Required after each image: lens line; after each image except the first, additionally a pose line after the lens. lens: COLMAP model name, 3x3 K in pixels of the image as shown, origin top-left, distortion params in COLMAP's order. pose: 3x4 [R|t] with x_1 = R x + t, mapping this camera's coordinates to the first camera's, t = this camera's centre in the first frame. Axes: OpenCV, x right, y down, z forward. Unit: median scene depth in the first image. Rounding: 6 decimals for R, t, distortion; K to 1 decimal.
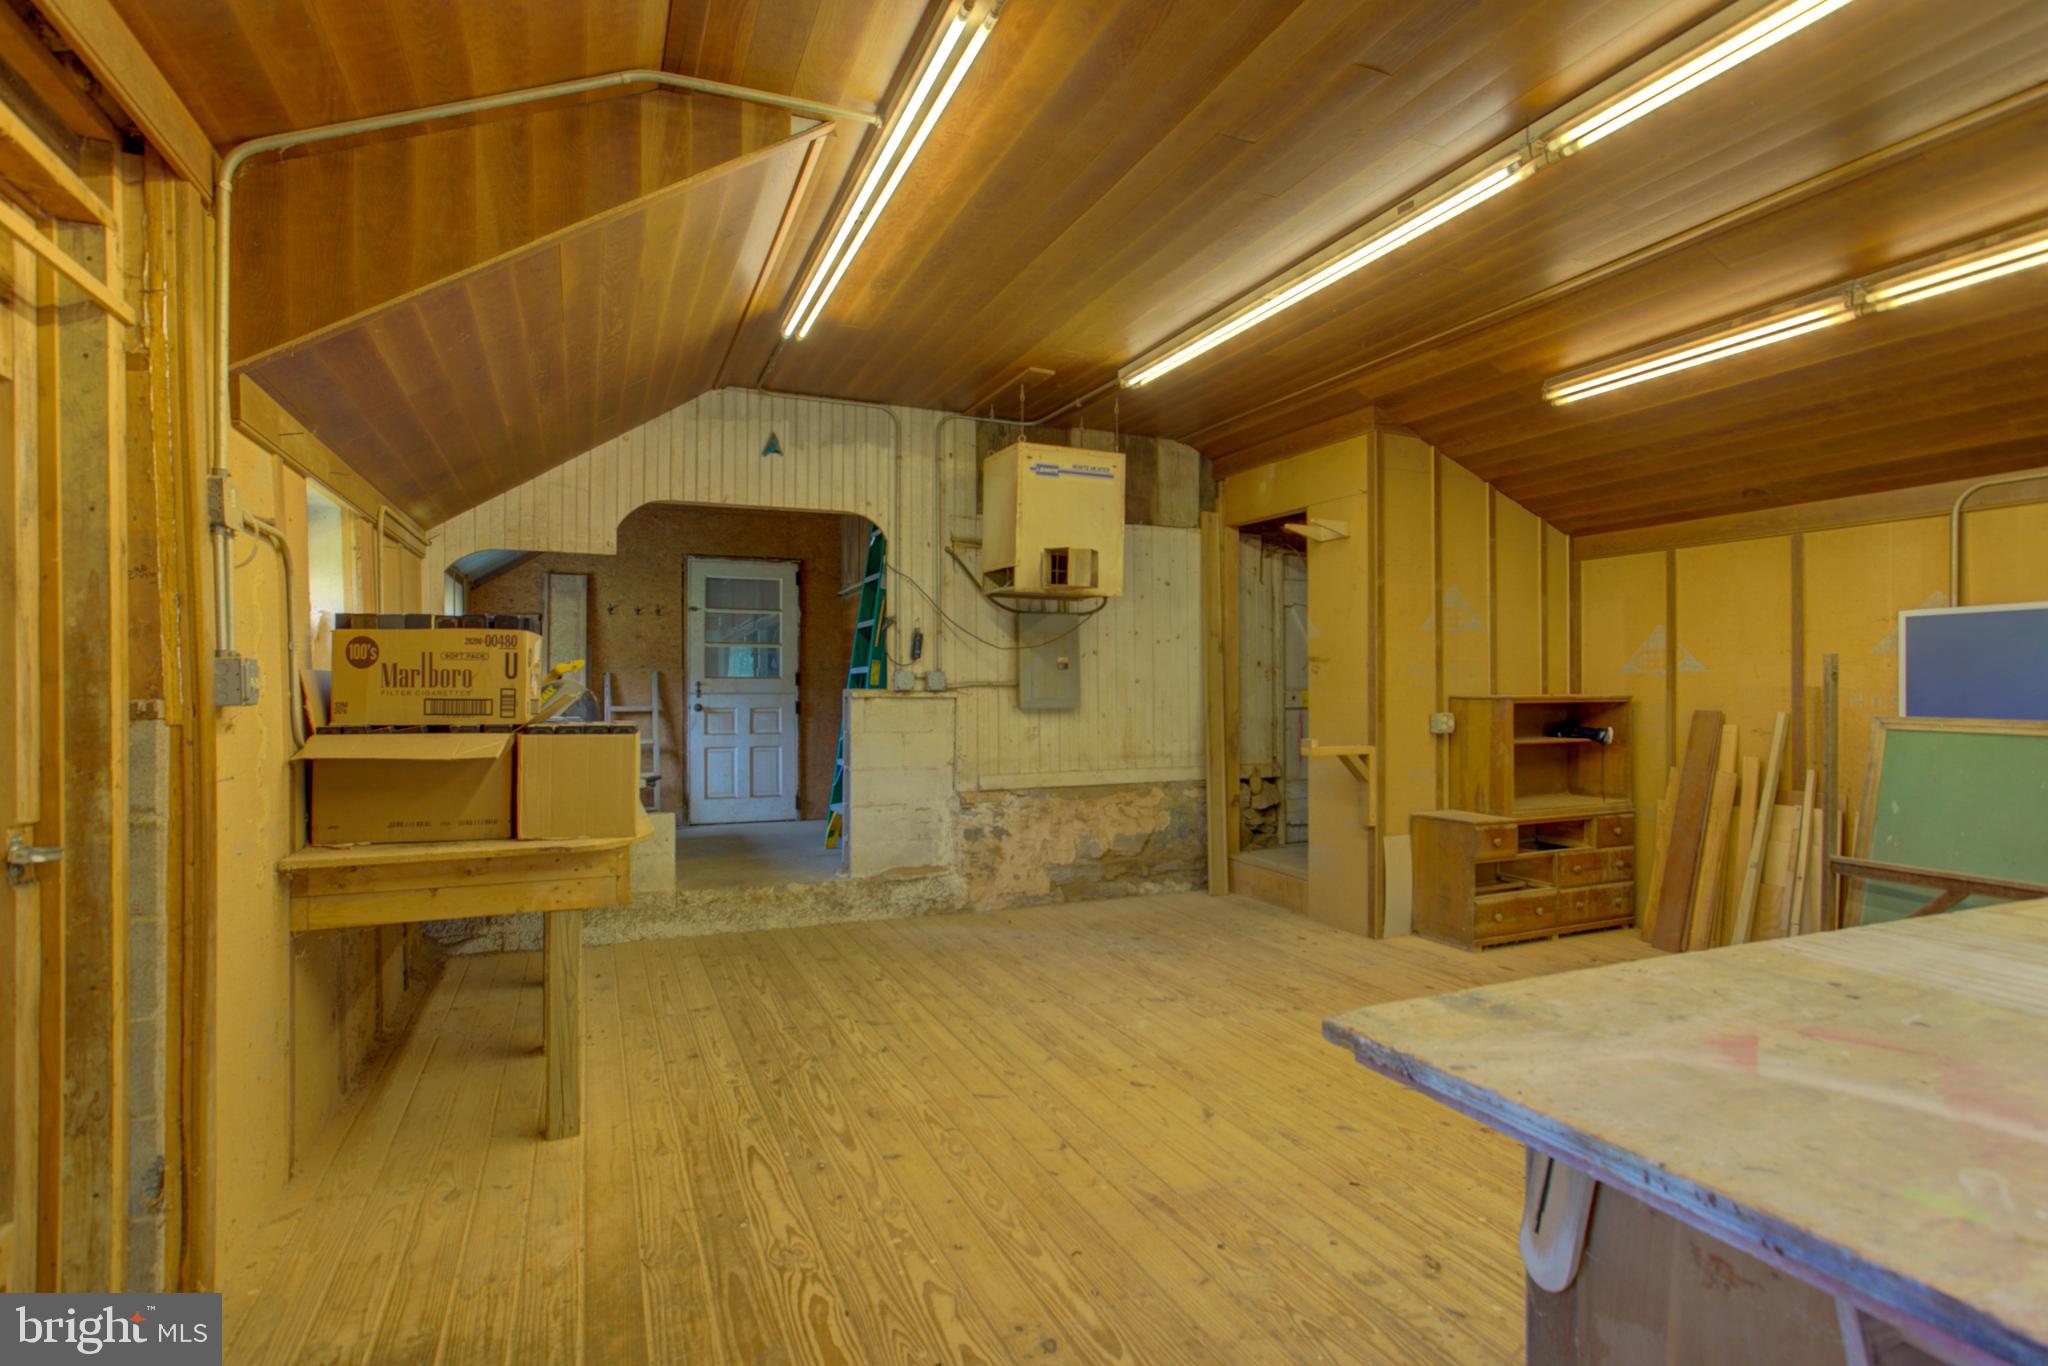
lens RADIAL K [[998.7, 0, 1011.0], [0, 998.7, 679.3], [0, 0, 1]] dist [-0.045301, 0.030216]
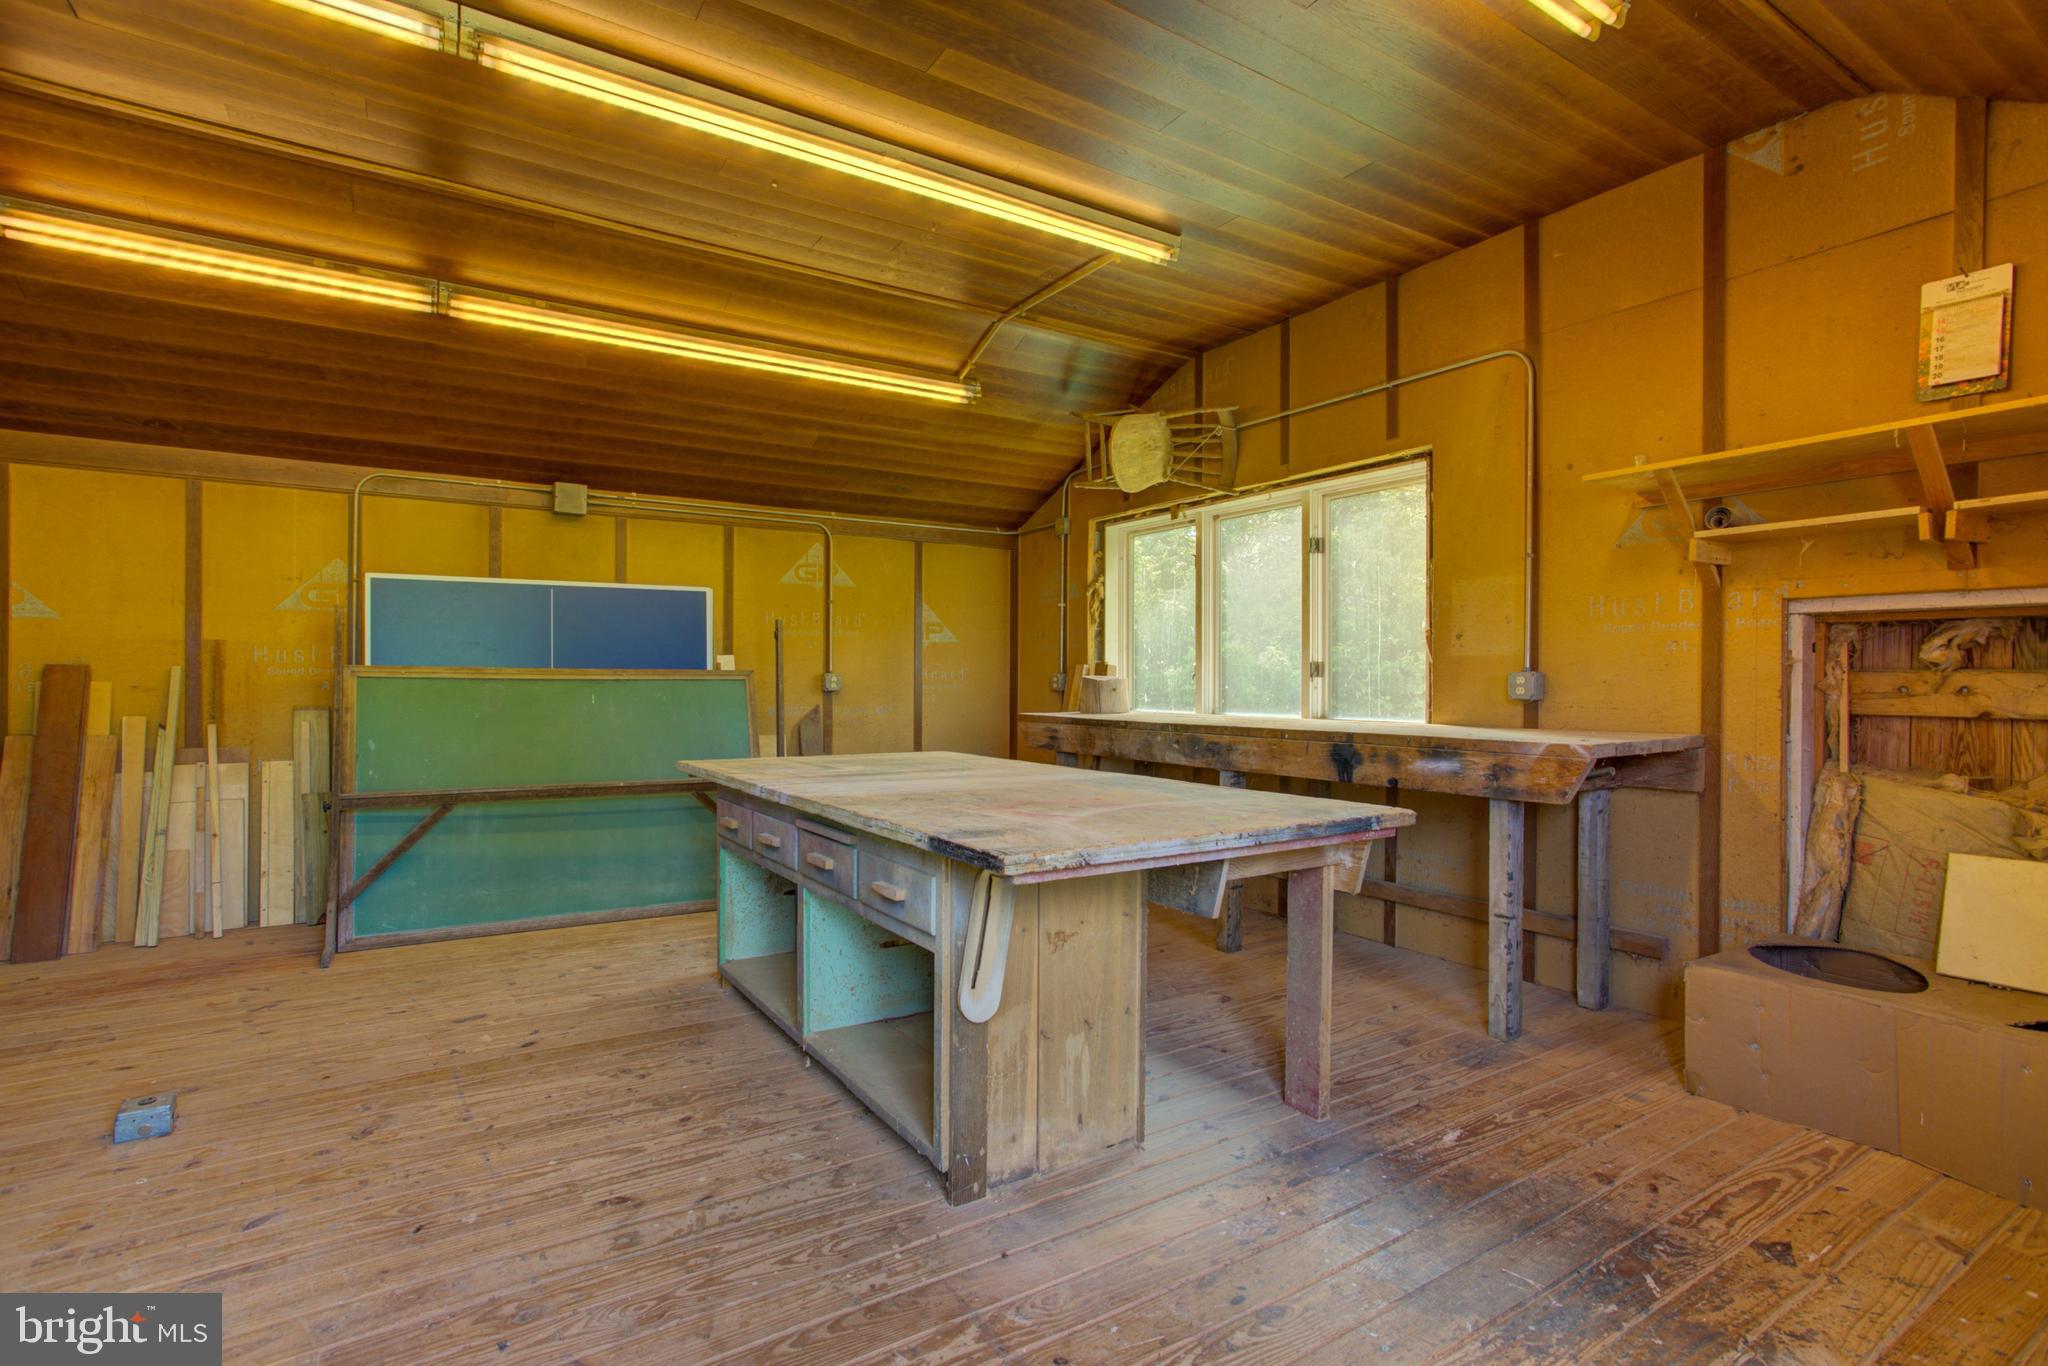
lens RADIAL K [[998.7, 0, 1011.0], [0, 998.7, 679.3], [0, 0, 1]] dist [-0.045301, 0.030216]
pose [[-0.172225, 0.005343, 0.985043, -0.403324], [-0.013542, 0.999878, -0.007791, 0.062583], [-0.984965, -0.014681, -0.172131, 0.550978]]
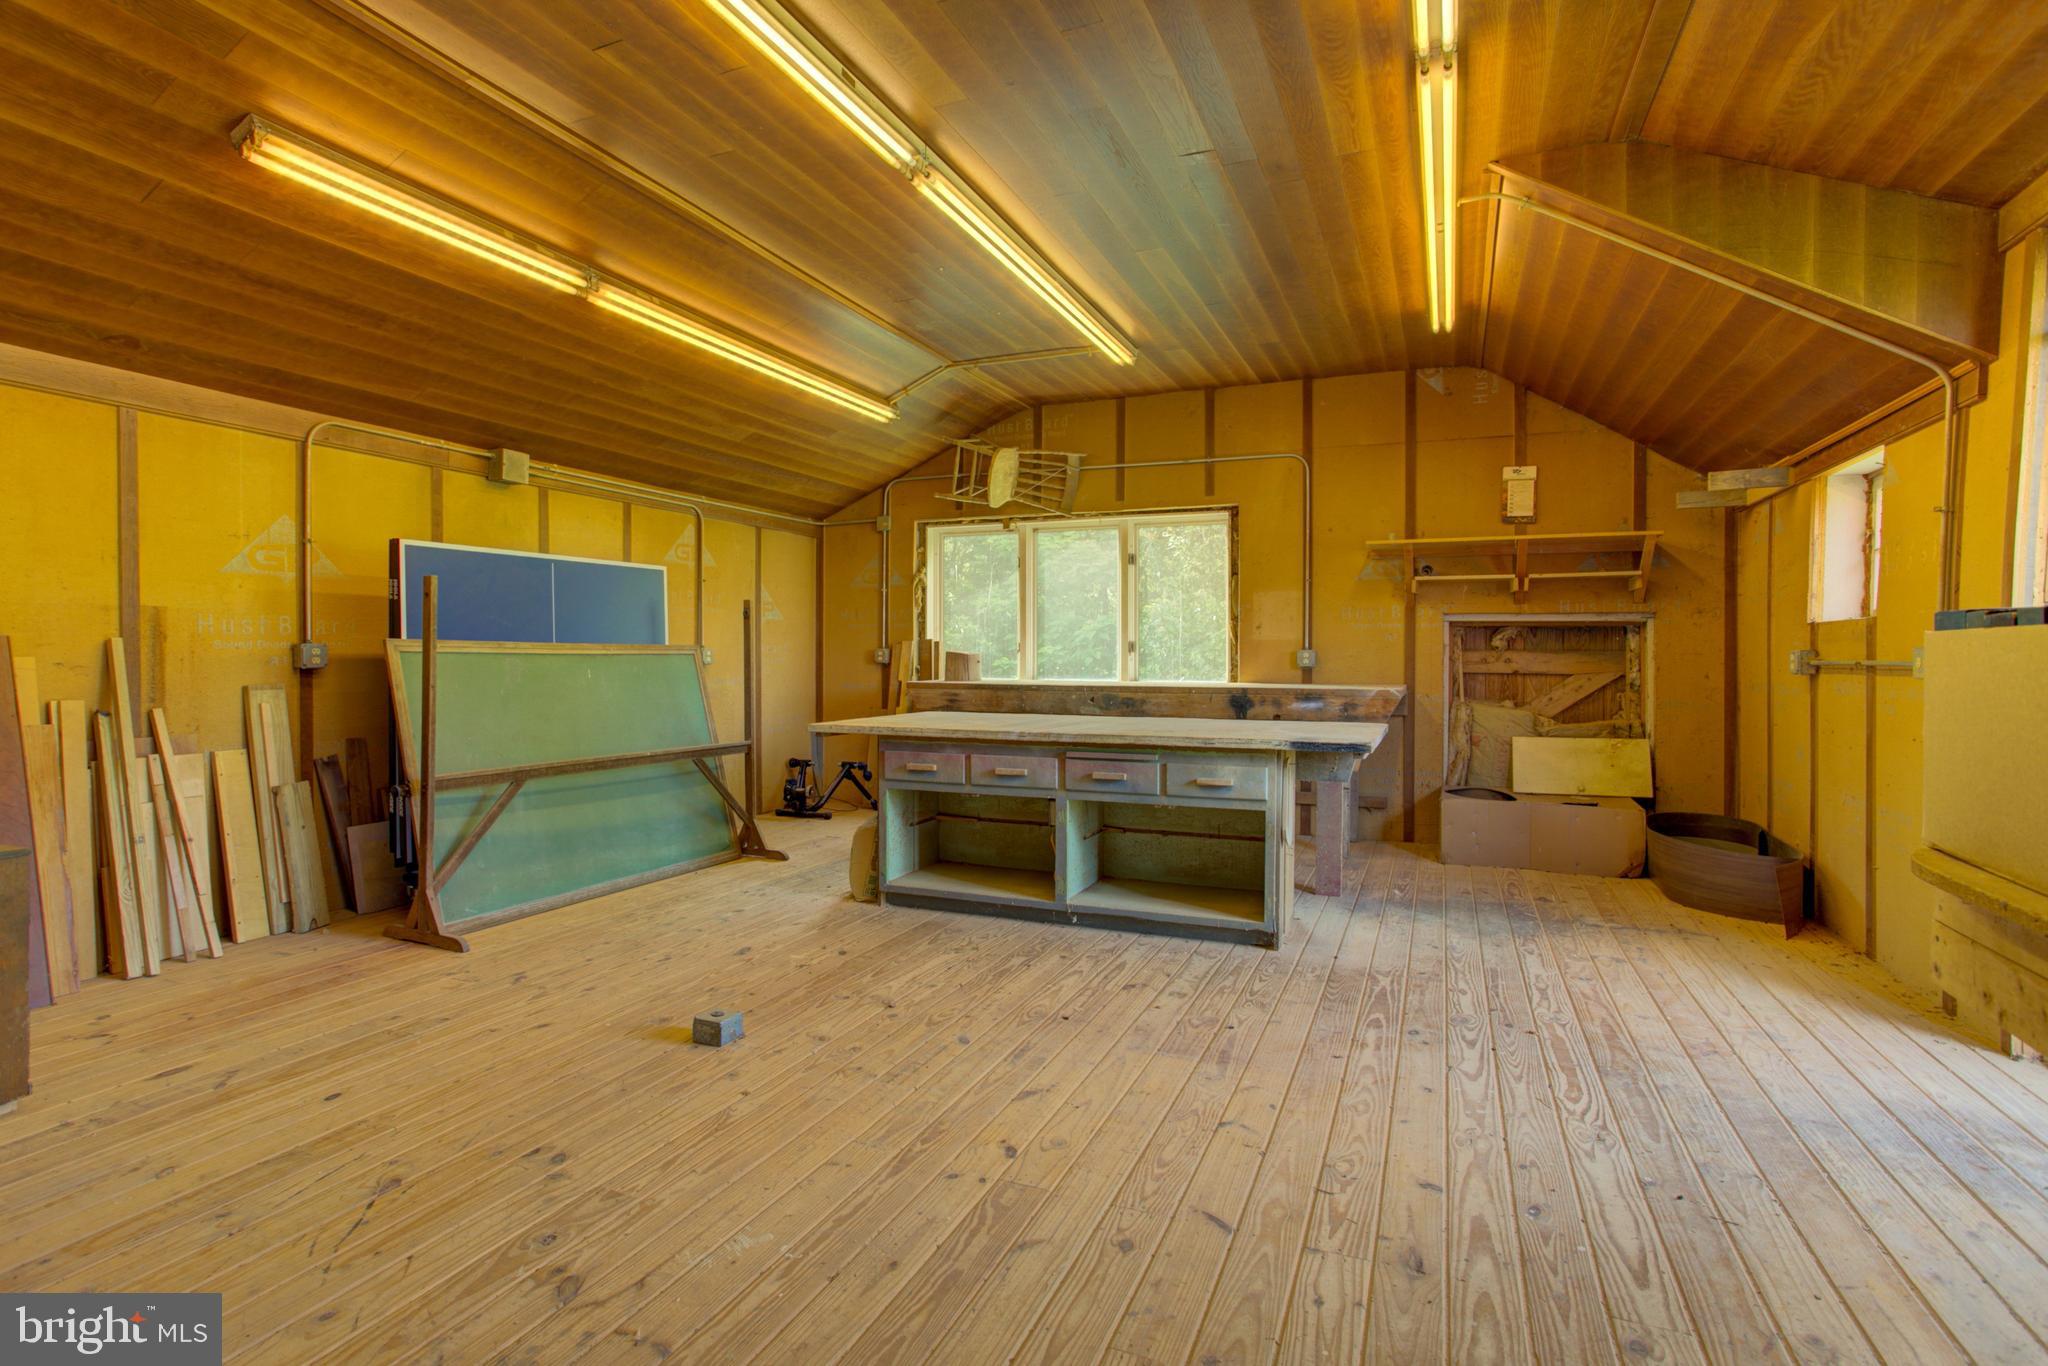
lens RADIAL K [[1020.6, 0, 1025.2], [0, 1020.6, 661.0], [0, 0, 1]] dist [-0.050760, 0.032546]
pose [[-0.706788, -0.002104, 0.707422, -0.386019], [-0.008414, 0.999950, -0.005432, 0.073201], [-0.707375, -0.009792, -0.706771, 1.536967]]
